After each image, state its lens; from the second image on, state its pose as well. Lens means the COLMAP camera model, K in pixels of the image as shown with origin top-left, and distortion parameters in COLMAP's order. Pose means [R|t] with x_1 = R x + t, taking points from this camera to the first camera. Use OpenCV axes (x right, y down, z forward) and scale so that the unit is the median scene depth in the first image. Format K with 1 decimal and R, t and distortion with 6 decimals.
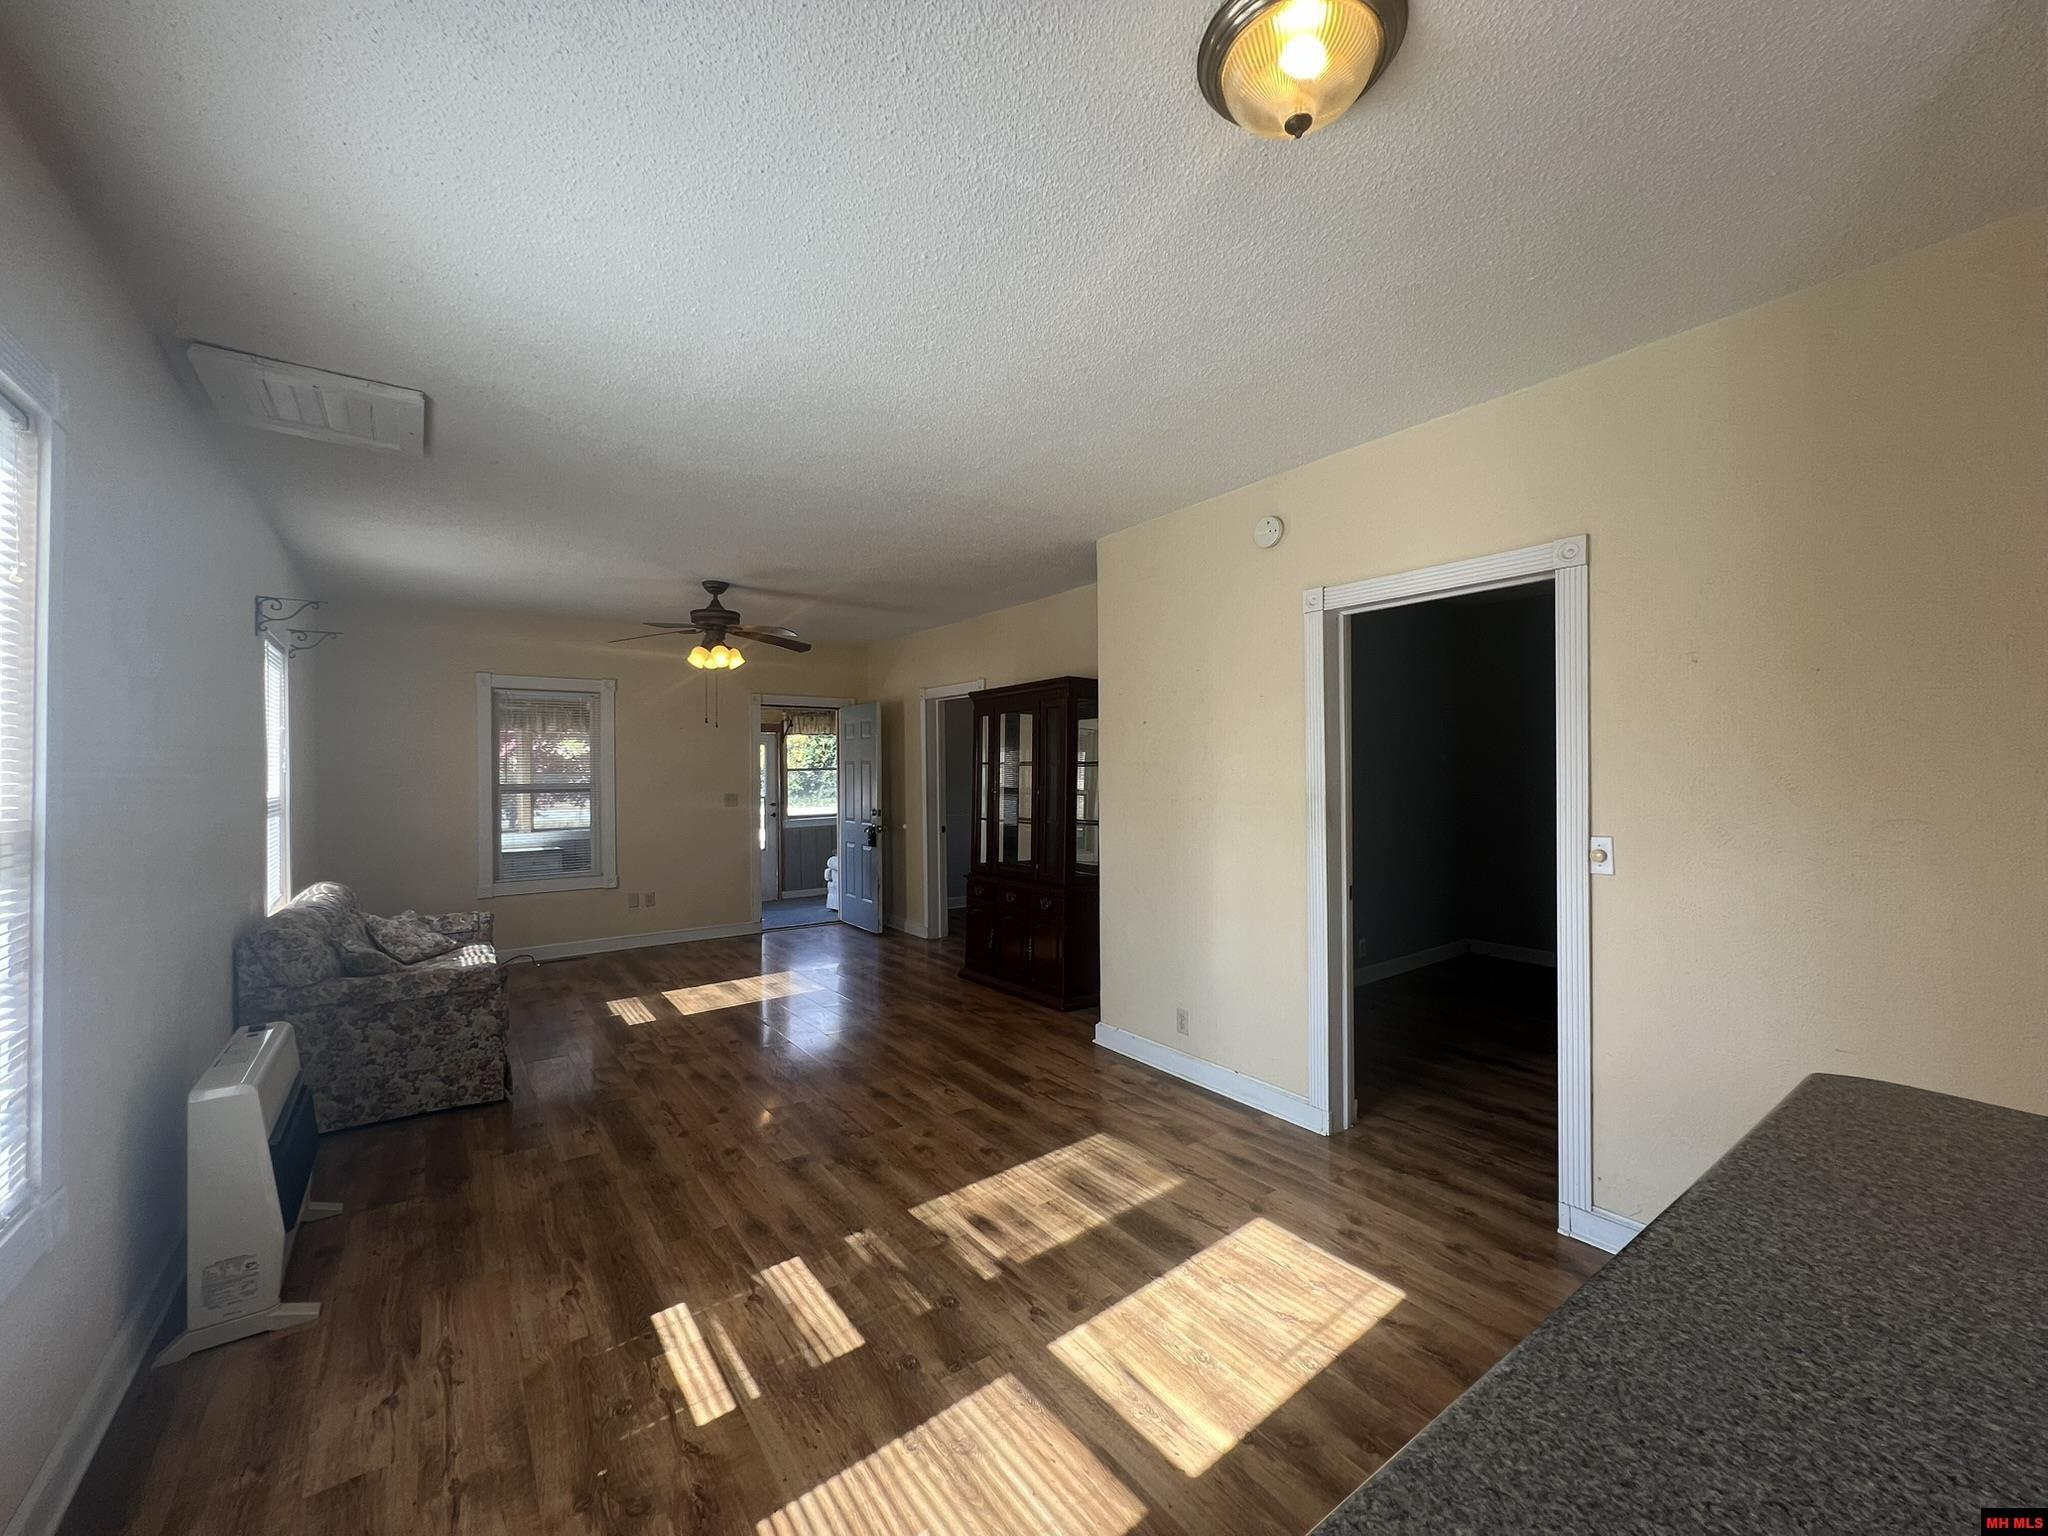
lens RADIAL K [[823.6, 0, 1024.1], [0, 823.6, 769.6], [0, 0, 1]] dist [-0.003088, 0.002637]
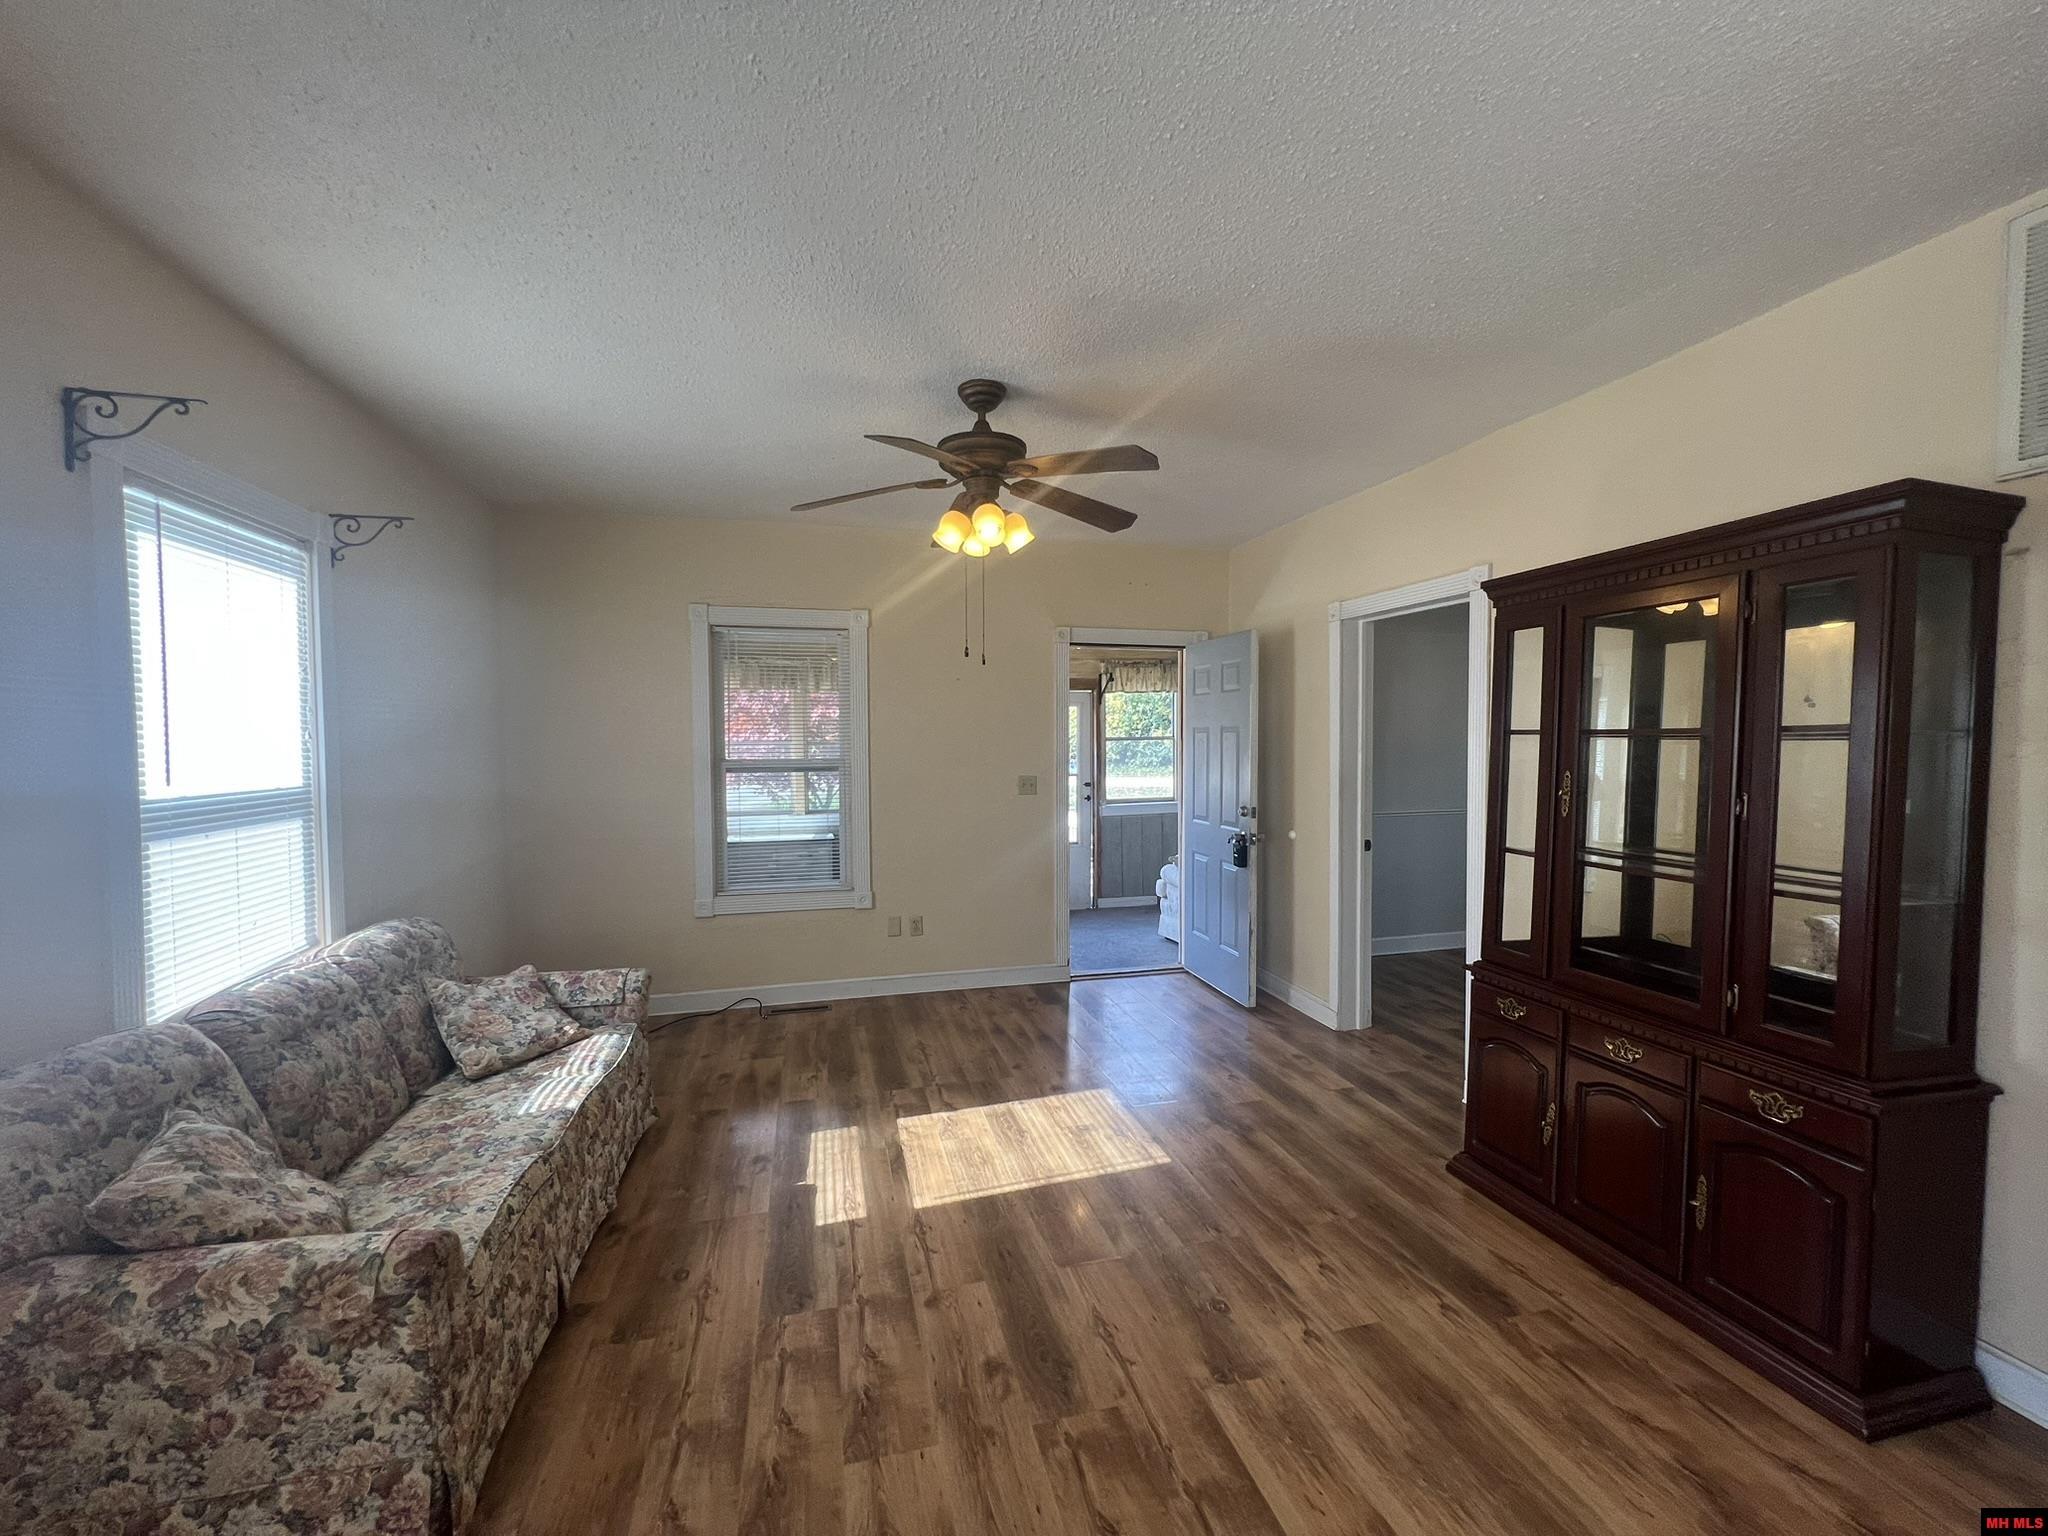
lens RADIAL K [[823.6, 0, 1024.6], [0, 823.6, 775.9], [0, 0, 1]] dist [-0.003088, 0.002637]
pose [[0.930730, 0.020583, -0.365128, -0.219053], [-0.003159, 0.998830, 0.048254, -0.006825], [0.365694, -0.043758, 0.929706, 0.732414]]
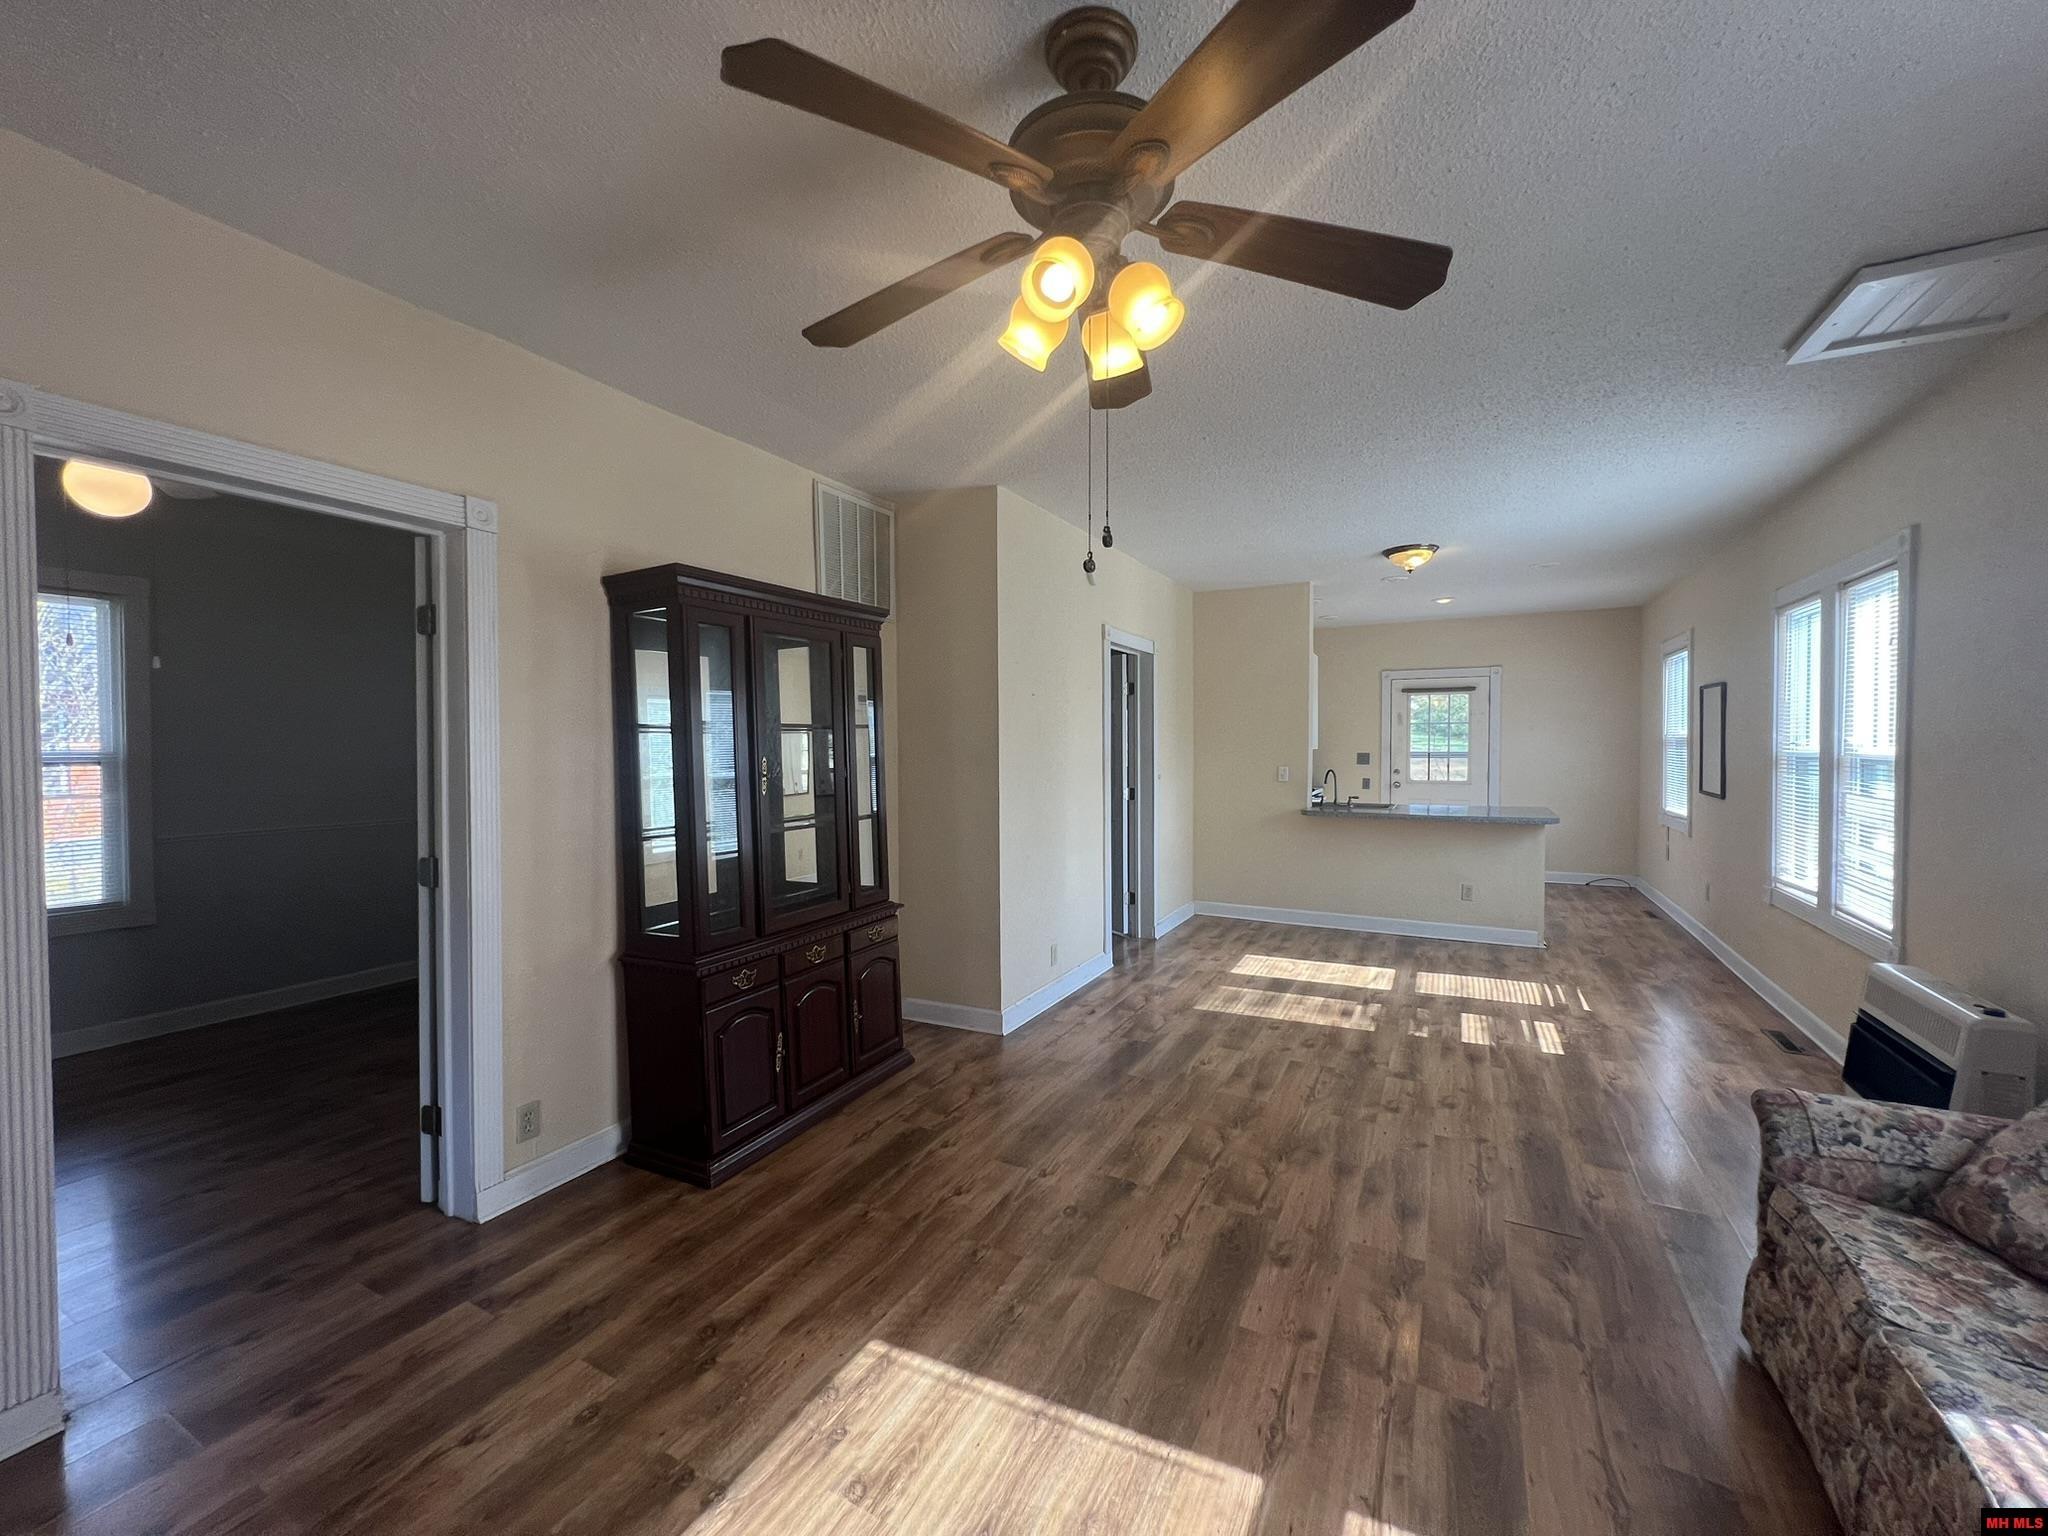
lens RADIAL K [[823.6, 0, 1026.3], [0, 823.6, 766.8], [0, 0, 1]] dist [-0.003088, 0.002637]
pose [[-0.442824, -0.018260, 0.896423, -0.881042], [0.004834, 0.999729, 0.022753, 0.012143], [-0.896596, 0.014409, -0.442616, 1.634193]]
